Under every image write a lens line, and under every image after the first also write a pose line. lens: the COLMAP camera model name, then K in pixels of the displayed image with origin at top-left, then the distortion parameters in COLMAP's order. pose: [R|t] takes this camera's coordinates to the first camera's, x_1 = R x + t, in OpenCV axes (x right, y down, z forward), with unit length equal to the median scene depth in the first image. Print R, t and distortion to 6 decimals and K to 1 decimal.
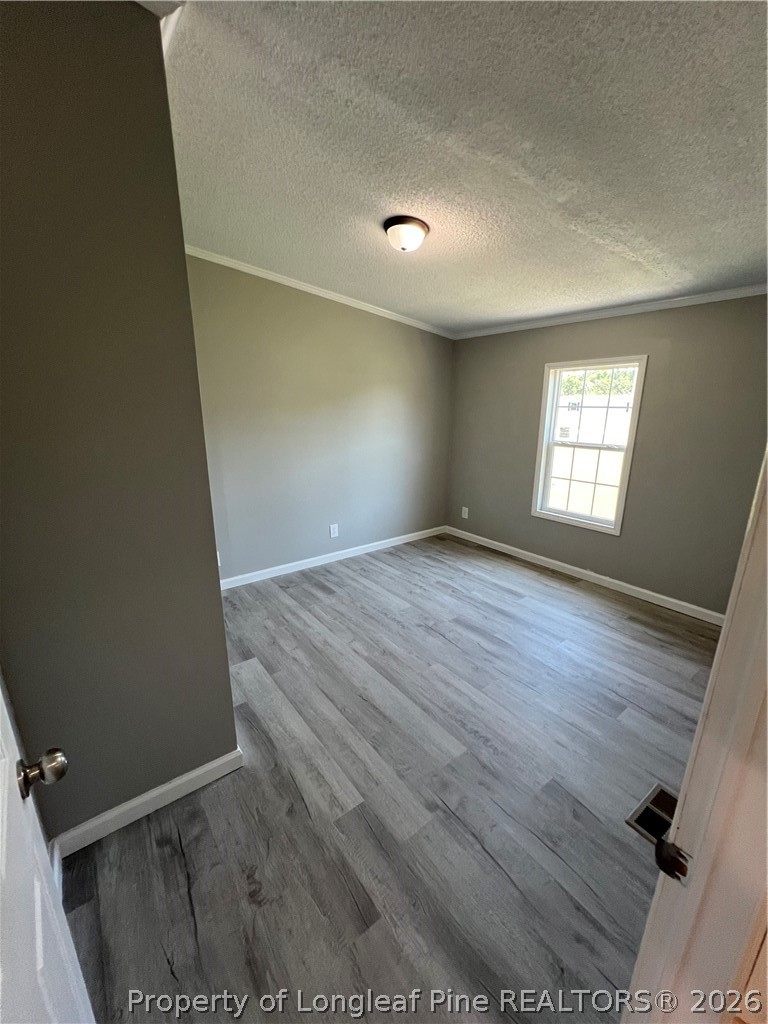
lens RADIAL K [[411.1, 0, 383.3], [0, 411.1, 506.6], [0, 0, 1]] dist [-0.000862, -0.000169]
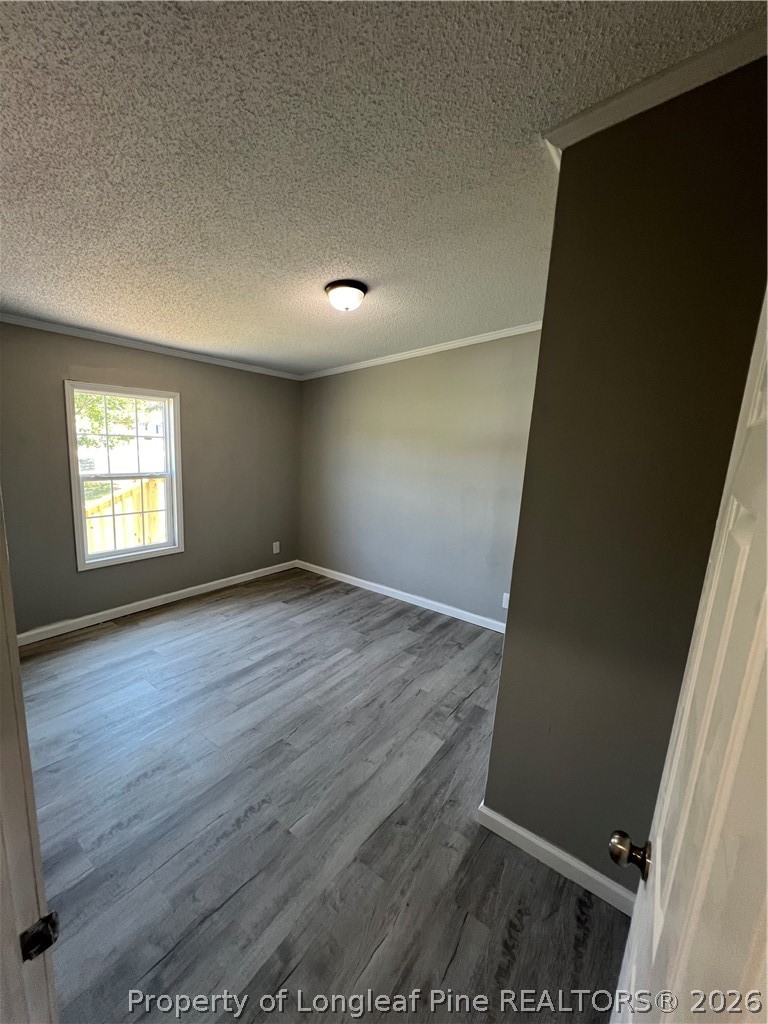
lens RADIAL K [[411.1, 0, 384.5], [0, 411.1, 521.0], [0, 0, 1]] dist [-0.000862, -0.000169]
pose [[-0.306855, -0.198153, 0.930900, -0.603925], [0.175168, 0.949621, 0.259879, -0.194928], [-0.935498, 0.242809, -0.256686, 0.716276]]
